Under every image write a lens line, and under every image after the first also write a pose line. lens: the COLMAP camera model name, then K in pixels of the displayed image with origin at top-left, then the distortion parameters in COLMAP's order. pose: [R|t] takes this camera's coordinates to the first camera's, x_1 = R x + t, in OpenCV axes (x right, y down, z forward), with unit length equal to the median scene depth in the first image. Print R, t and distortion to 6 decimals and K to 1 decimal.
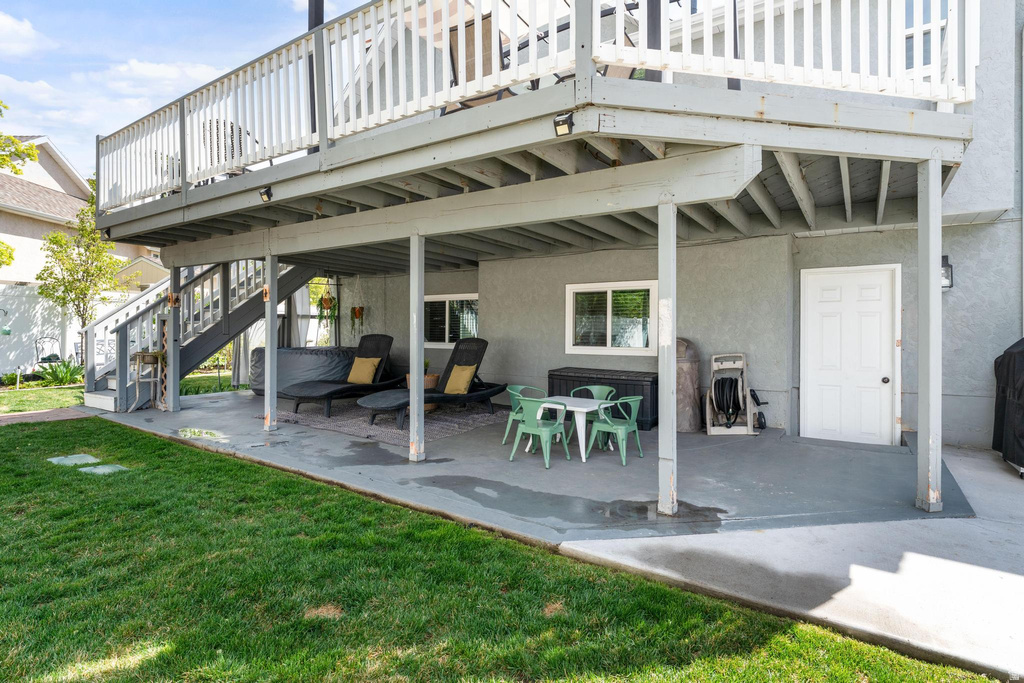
lens RADIAL K [[519.5, 0, 509.1], [0, 519.5, 334.6], [0, 0, 1]] dist [0.003918, -0.004726]
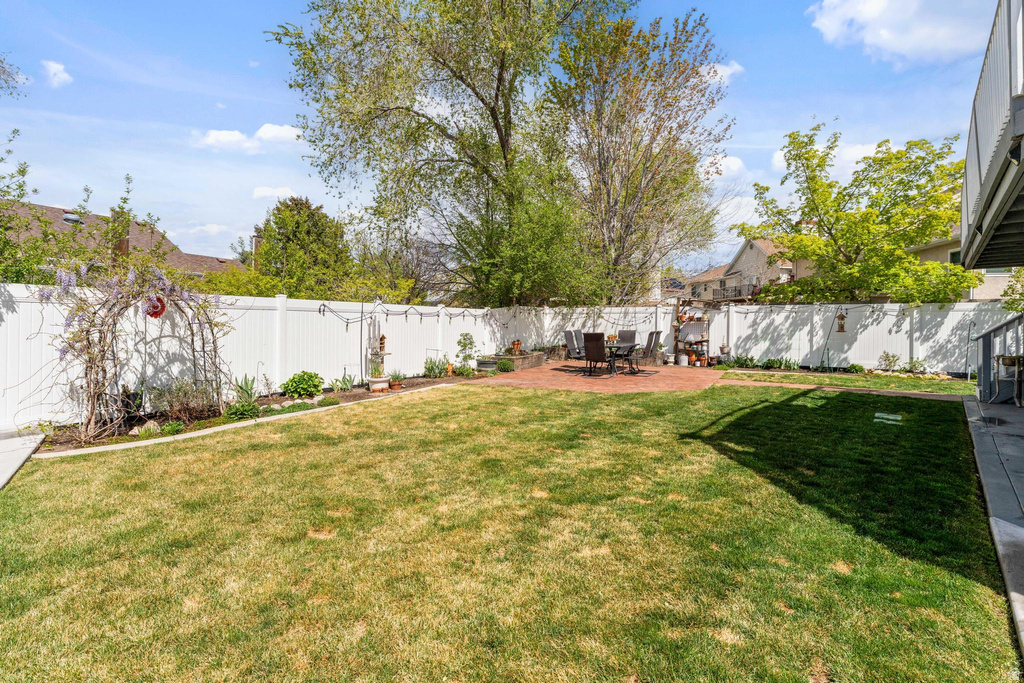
lens RADIAL K [[460.1, 0, 503.4], [0, 460.1, 324.2], [0, 0, 1]] dist [0.004183, 0.000115]
pose [[-0.169454, -0.023018, -0.985269, 0.417153], [-0.011226, 0.999707, -0.021425, -0.002951], [0.985474, 0.007430, -0.169663, 0.019513]]
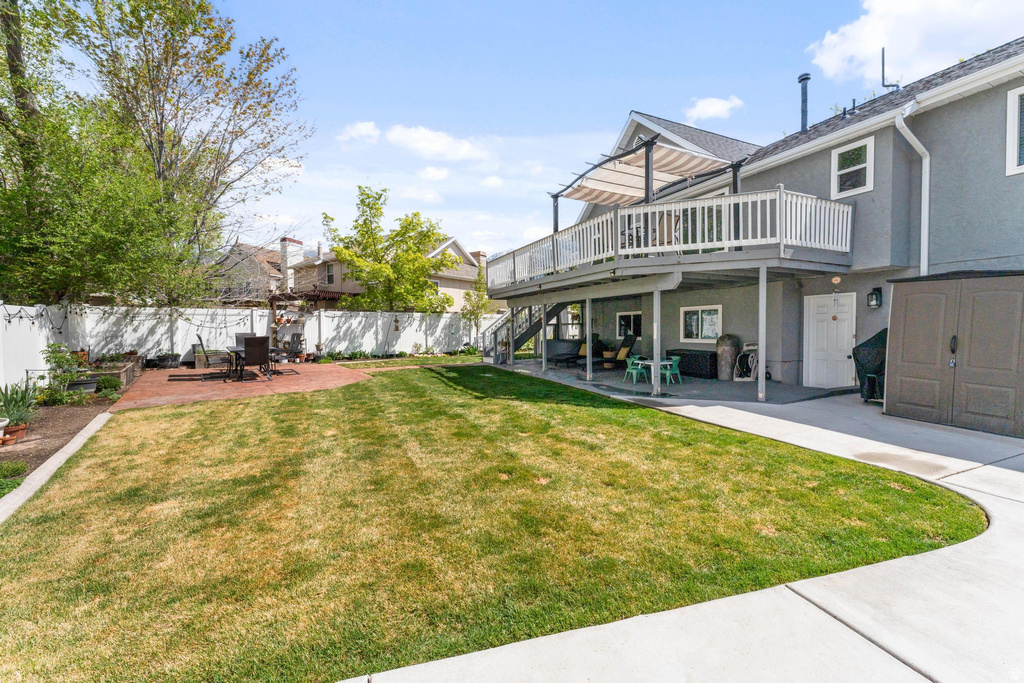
lens RADIAL K [[407.9, 0, 508.0], [0, 407.9, 337.2], [0, 0, 1]] dist [-0.003290, 0.000611]
pose [[0.842044, -0.004946, -0.539386, 0.311563], [0.016070, 0.999744, 0.015921, -0.013629], [0.539169, -0.022074, 0.841908, -0.519490]]
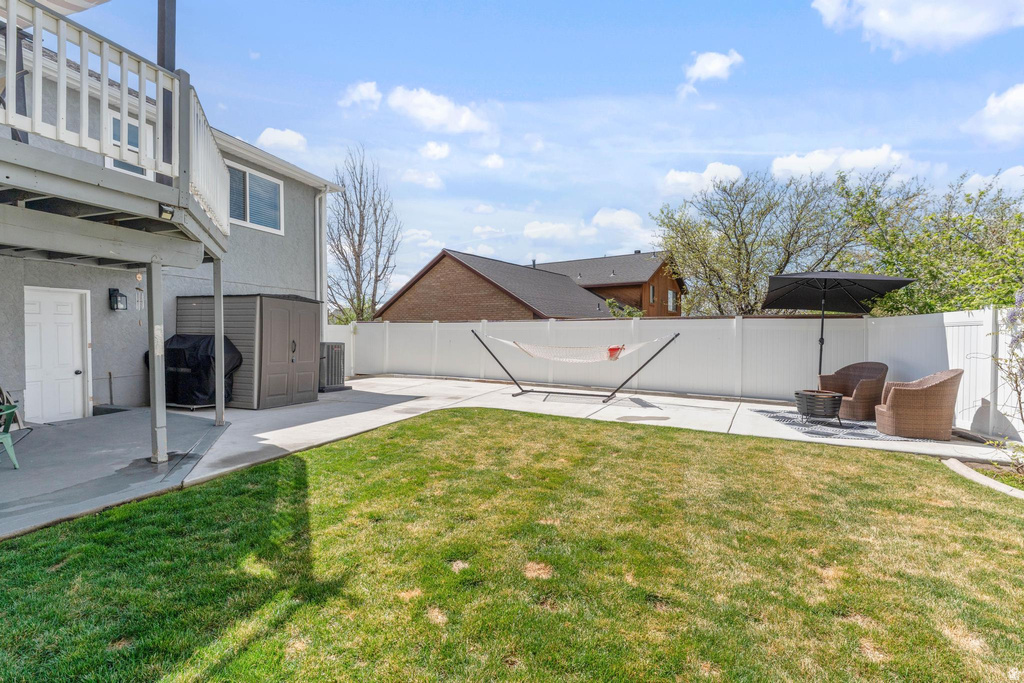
lens RADIAL K [[460.1, 0, 510.6], [0, 460.1, 341.2], [0, 0, 1]] dist [0.004183, 0.000115]
pose [[-0.253035, -0.028799, 0.967028, -0.463120], [-0.008278, 0.999585, 0.027603, -0.023975], [-0.967422, -0.001021, -0.253168, 0.117748]]
